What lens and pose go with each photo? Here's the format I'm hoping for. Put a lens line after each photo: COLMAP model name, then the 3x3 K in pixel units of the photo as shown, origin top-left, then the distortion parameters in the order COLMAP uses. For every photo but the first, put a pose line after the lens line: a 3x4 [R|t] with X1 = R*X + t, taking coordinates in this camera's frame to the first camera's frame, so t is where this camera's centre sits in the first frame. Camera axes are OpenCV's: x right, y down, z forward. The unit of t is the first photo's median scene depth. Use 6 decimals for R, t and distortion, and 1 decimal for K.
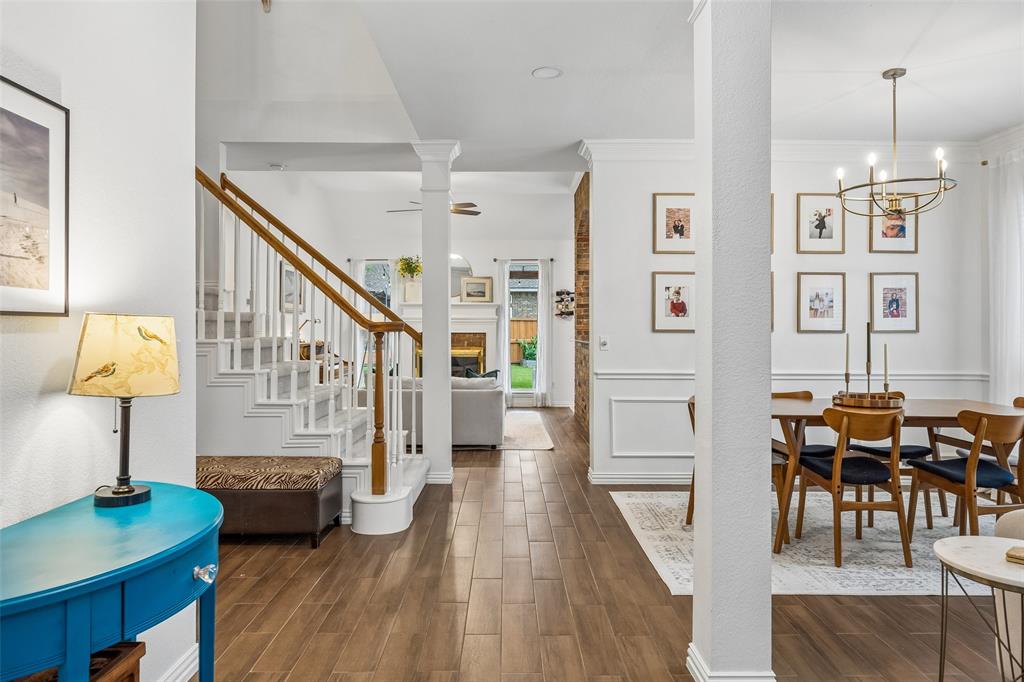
lens RADIAL K [[673.3, 0, 510.0], [0, 673.3, 334.4], [0, 0, 1]] dist [0.004109, 0.002643]
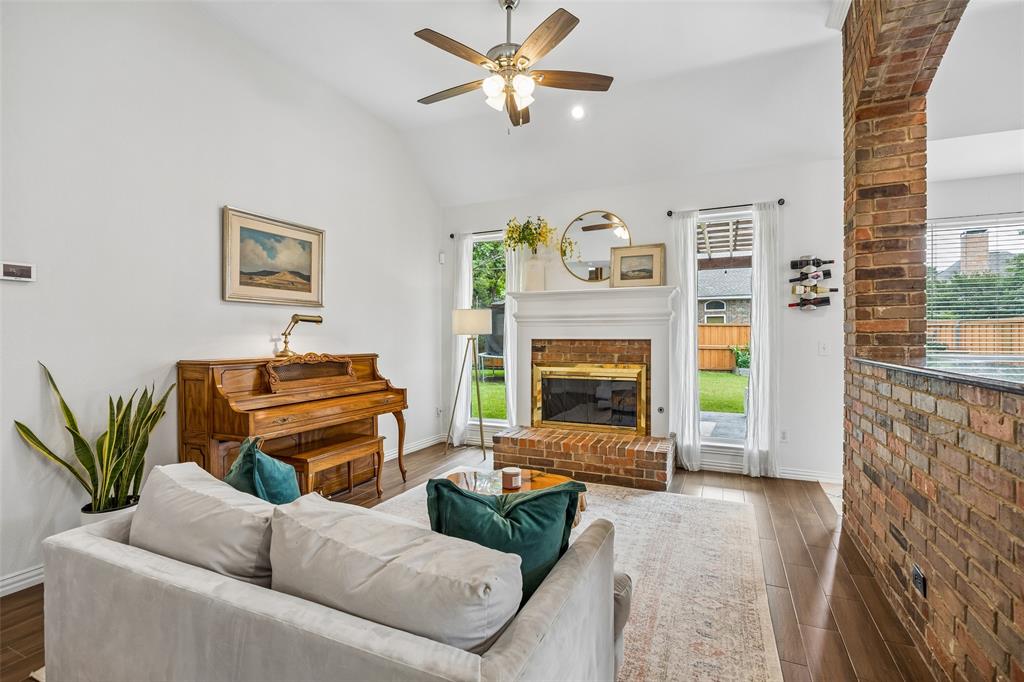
lens RADIAL K [[485.2, 0, 510.9], [0, 485.2, 341.9], [0, 0, 1]] dist [-0.009056, 0.002363]
pose [[0.911955, 0.001010, -0.410288, 0.024285], [0.000528, 0.999993, 0.003634, -0.001871], [0.410289, -0.003530, 0.911949, 0.564300]]
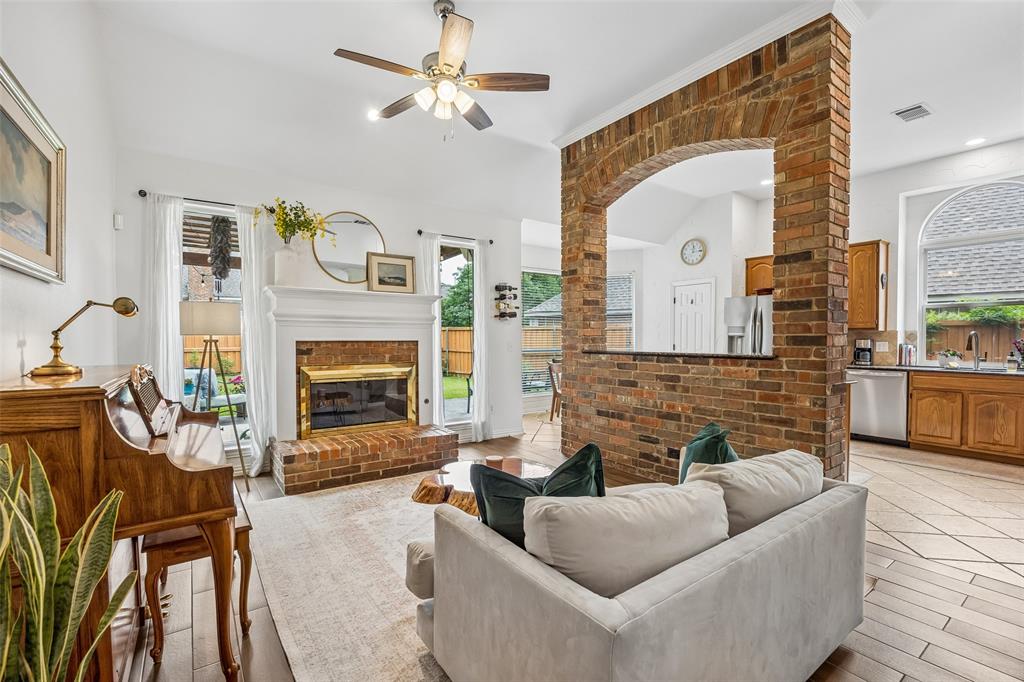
lens RADIAL K [[458.0, 0, 513.6], [0, 458.0, 349.1], [0, 0, 1]] dist [-0.015372, 0.000015]
pose [[0.810544, -0.015238, 0.585479, -0.214923], [0.004529, 0.999795, 0.019751, -0.002590], [-0.585660, -0.013358, 0.810447, 0.574943]]
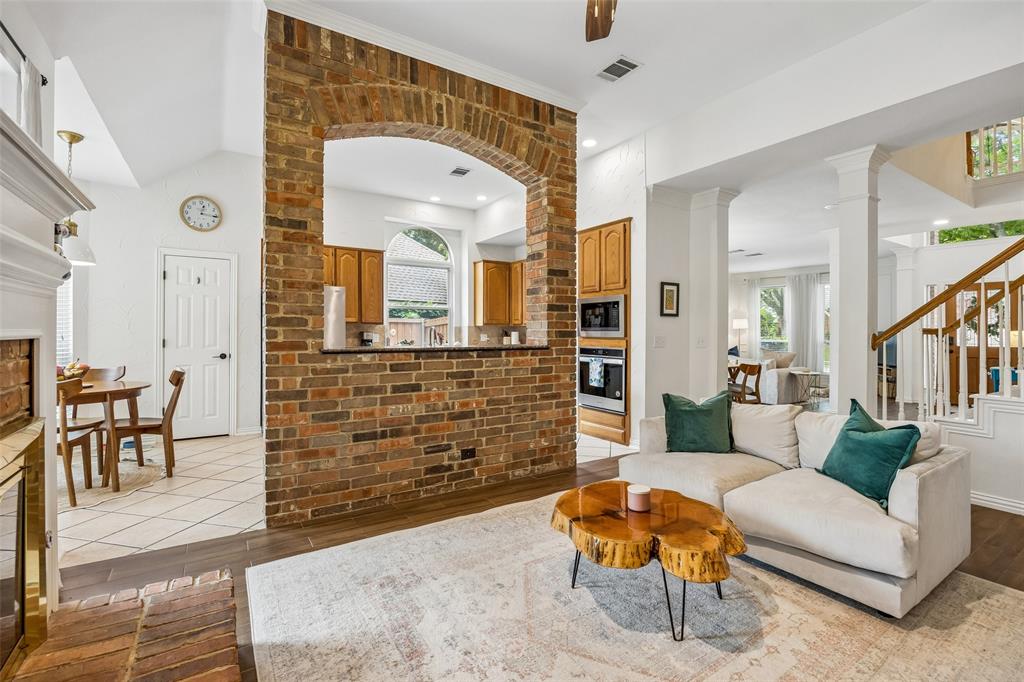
lens RADIAL K [[458.0, 0, 524.5], [0, 458.0, 327.7], [0, 0, 1]] dist [-0.015372, 0.000015]
pose [[-0.557159, 0.003508, 0.830399, -0.210409], [-0.000981, 0.999988, -0.004882, -0.004825], [-0.830406, -0.003535, -0.557148, 0.943223]]
